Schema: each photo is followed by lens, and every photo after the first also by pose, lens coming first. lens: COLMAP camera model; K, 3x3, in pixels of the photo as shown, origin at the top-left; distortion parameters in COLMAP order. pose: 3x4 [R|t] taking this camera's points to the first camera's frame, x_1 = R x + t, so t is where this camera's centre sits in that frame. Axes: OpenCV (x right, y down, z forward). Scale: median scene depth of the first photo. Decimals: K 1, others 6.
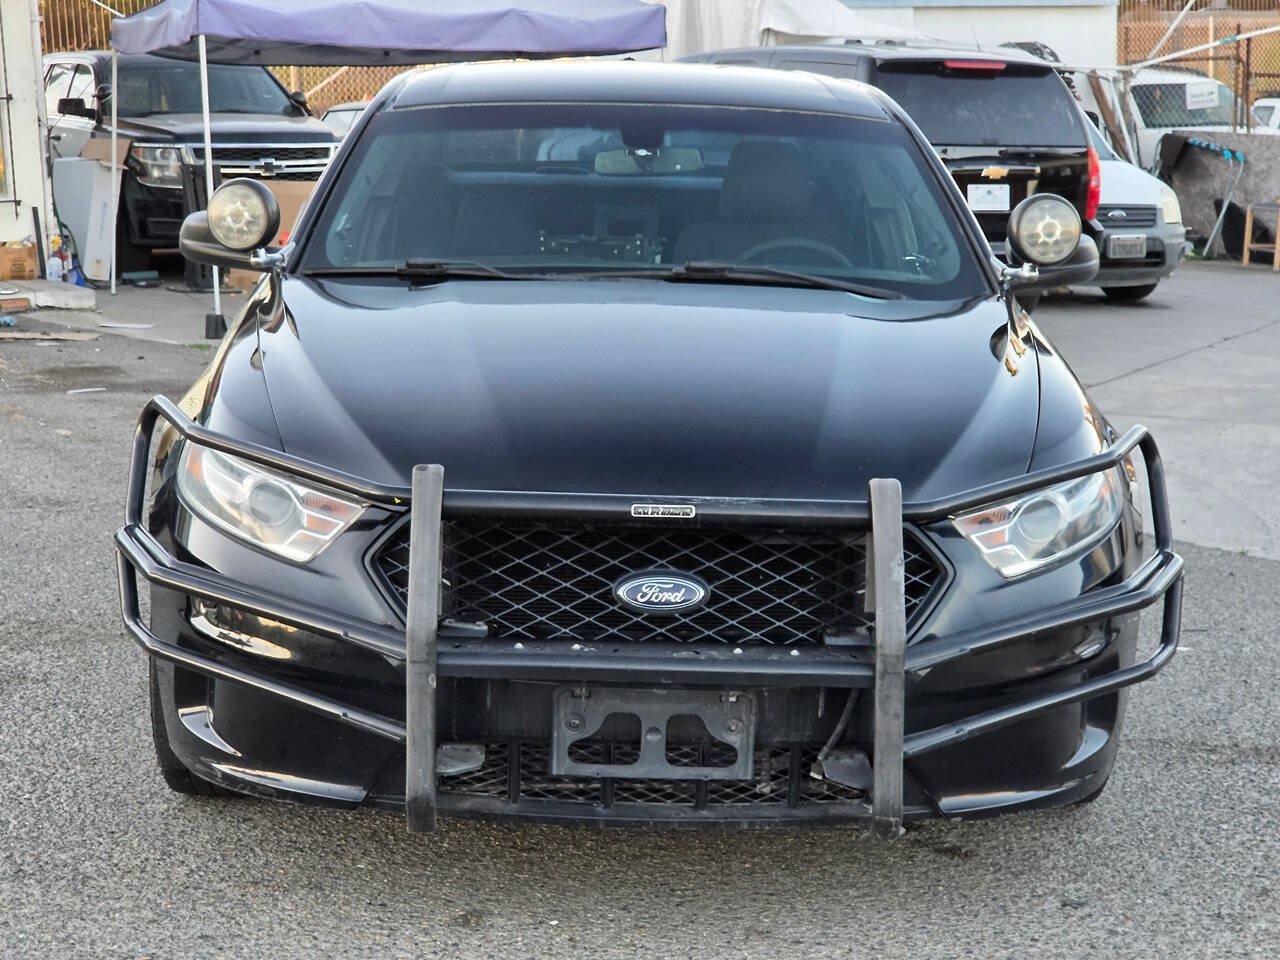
lens RADIAL K [[2478.4, 0, 622.8], [0, 2478.4, 463.8], [0, 0, 1]] dist [-0.326073, 4.092927]
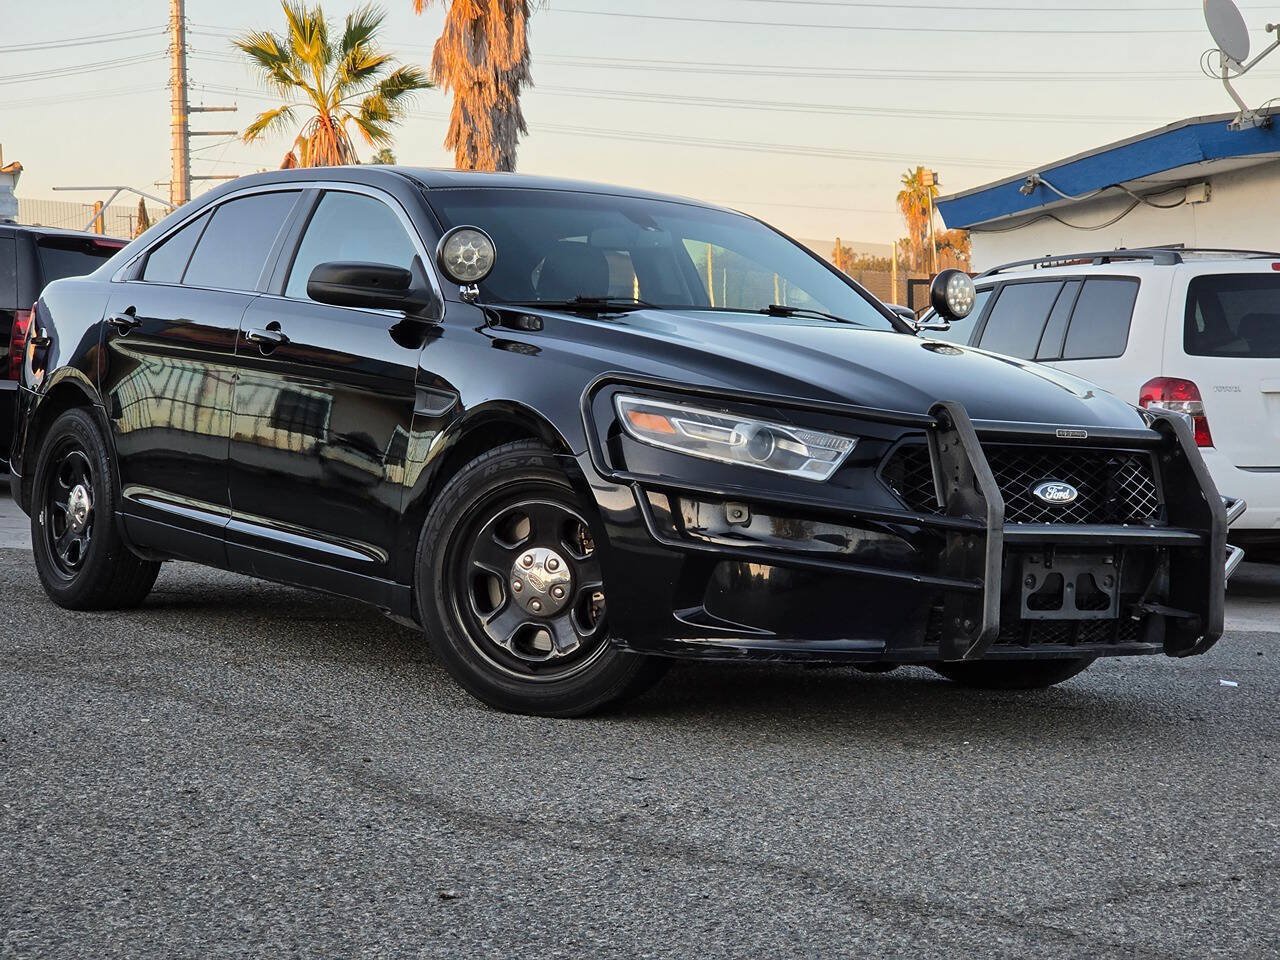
lens RADIAL K [[2475.7, 0, 641.3], [0, 2475.7, 446.0], [0, 0, 1]] dist [-0.311857, 3.916688]
pose [[0.828825, 0.008106, 0.559450, -0.989893], [0.056984, 0.993473, -0.098815, 0.152592], [-0.556599, 0.113780, 0.822953, -0.058534]]
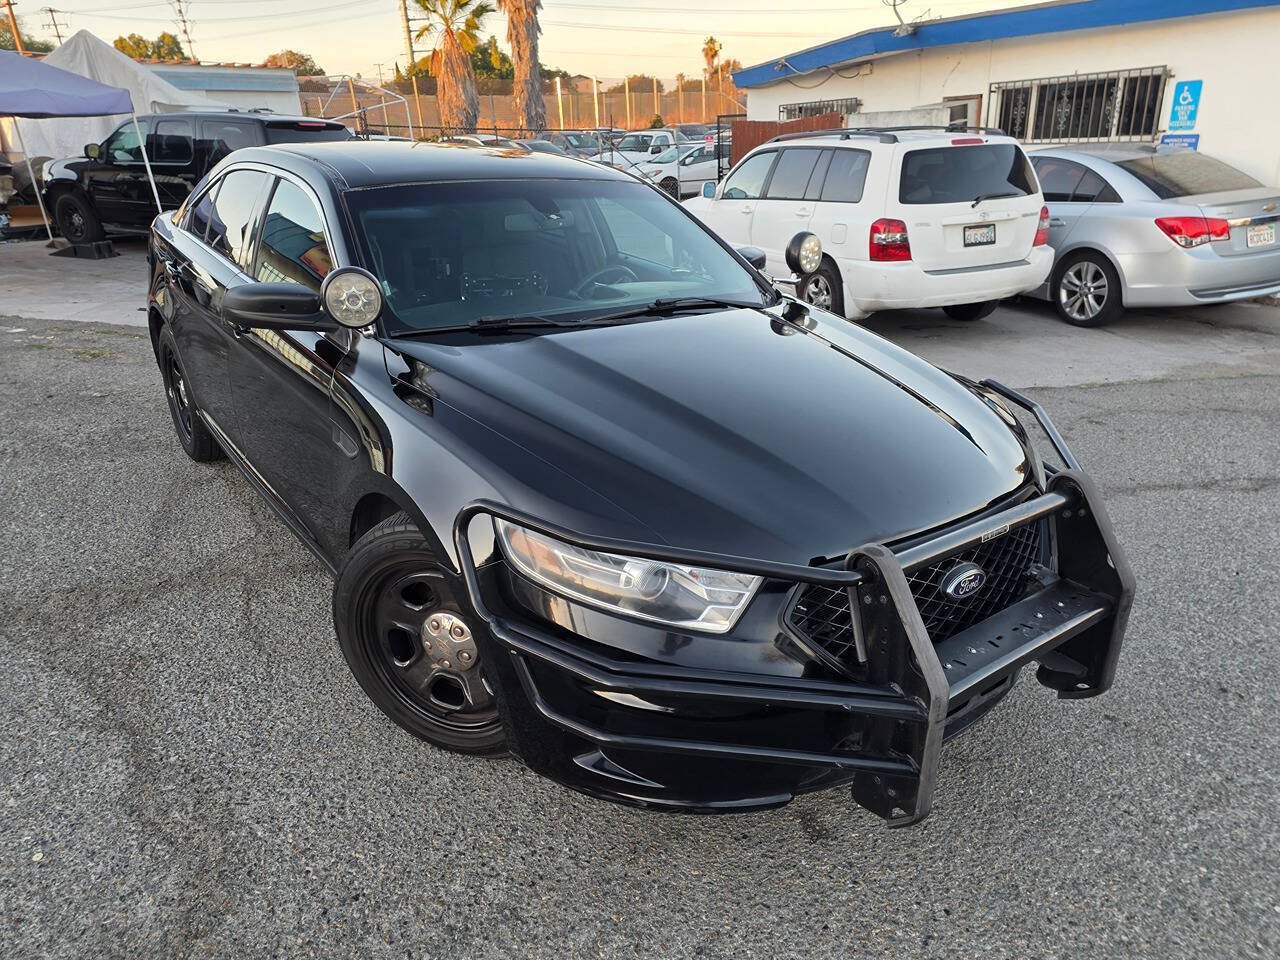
lens RADIAL K [[823.6, 0, 636.2], [0, 823.6, 489.1], [0, 0, 1]] dist [0.096701, -0.105745]
pose [[0.809499, -0.239659, 0.535980, -0.369835], [0.096294, 0.954728, 0.281465, -0.146555], [-0.579171, -0.176234, 0.795929, 0.738360]]
